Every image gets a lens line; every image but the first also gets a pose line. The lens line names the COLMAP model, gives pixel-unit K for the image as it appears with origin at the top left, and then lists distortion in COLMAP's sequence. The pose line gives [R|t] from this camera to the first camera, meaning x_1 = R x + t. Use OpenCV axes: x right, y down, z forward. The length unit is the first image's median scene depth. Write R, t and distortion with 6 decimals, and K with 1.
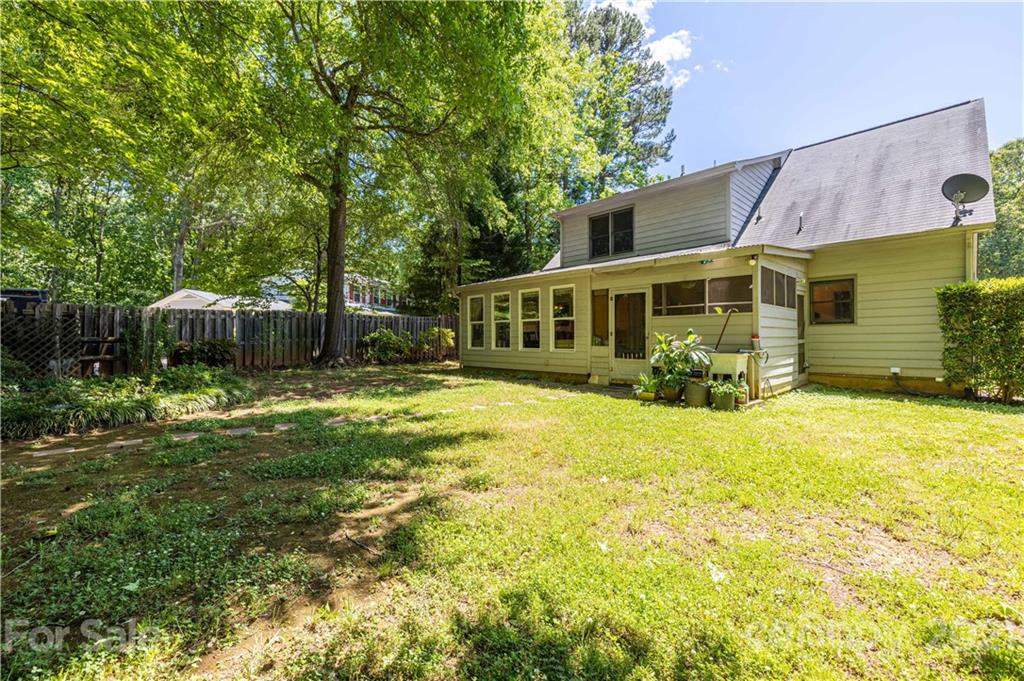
lens RADIAL K [[439.4, 0, 514.2], [0, 439.4, 336.4], [0, 0, 1]] dist [-0.001570, 0.000091]
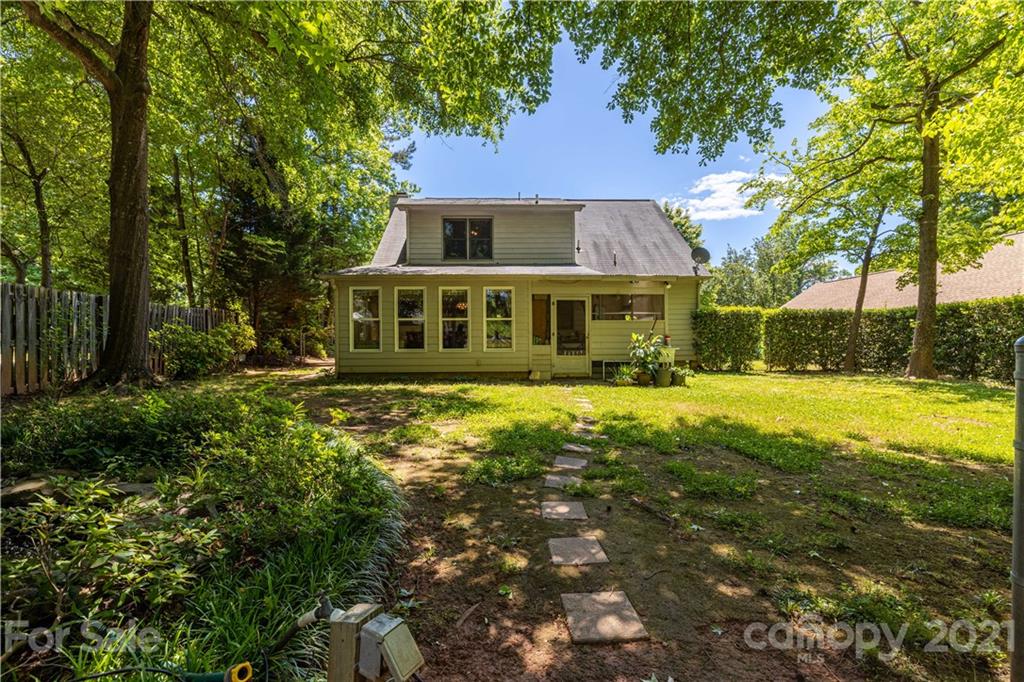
lens RADIAL K [[439.4, 0, 512.5], [0, 439.4, 340.3], [0, 0, 1]] dist [-0.001570, 0.000091]
pose [[0.674044, -0.002743, 0.738686, -0.685396], [-0.000338, 0.999992, 0.004022, 0.005060], [-0.738691, -0.002961, 0.674038, 0.304472]]
